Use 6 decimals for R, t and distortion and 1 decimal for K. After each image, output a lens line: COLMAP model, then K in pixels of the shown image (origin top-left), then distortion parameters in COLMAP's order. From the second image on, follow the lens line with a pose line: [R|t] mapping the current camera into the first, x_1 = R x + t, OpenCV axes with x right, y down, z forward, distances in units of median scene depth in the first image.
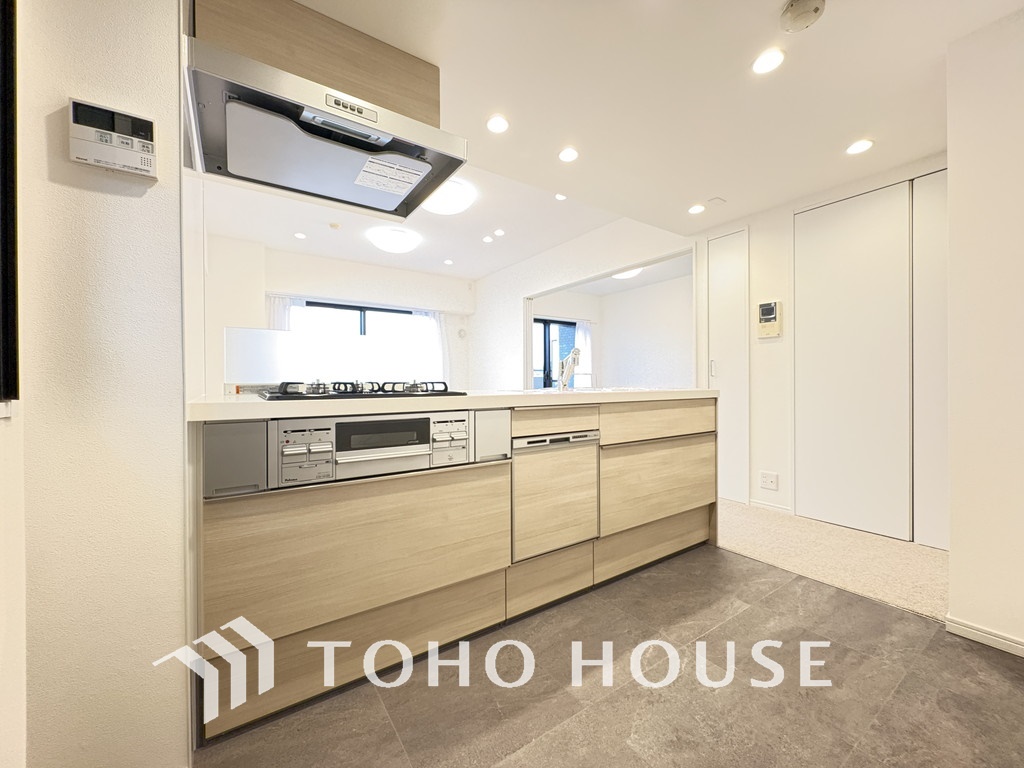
lens RADIAL K [[407.4, 0, 510.6], [0, 407.4, 384.8], [0, 0, 1]] dist [-0.010975, 0.000300]
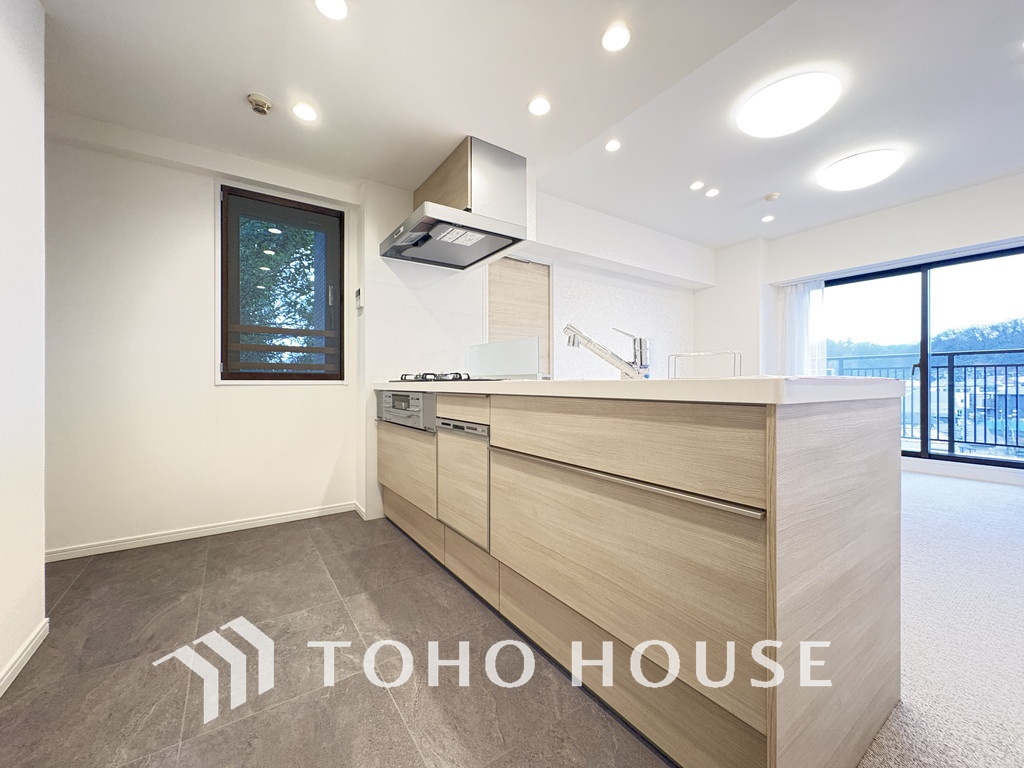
lens RADIAL K [[407.4, 0, 510.8], [0, 407.4, 383.8], [0, 0, 1]] dist [-0.010975, 0.000300]
pose [[0.005093, 0.007577, -0.999958, 1.070053], [-0.003790, 0.999964, 0.007558, 0.017372], [0.999980, 0.003751, 0.005122, 1.049959]]
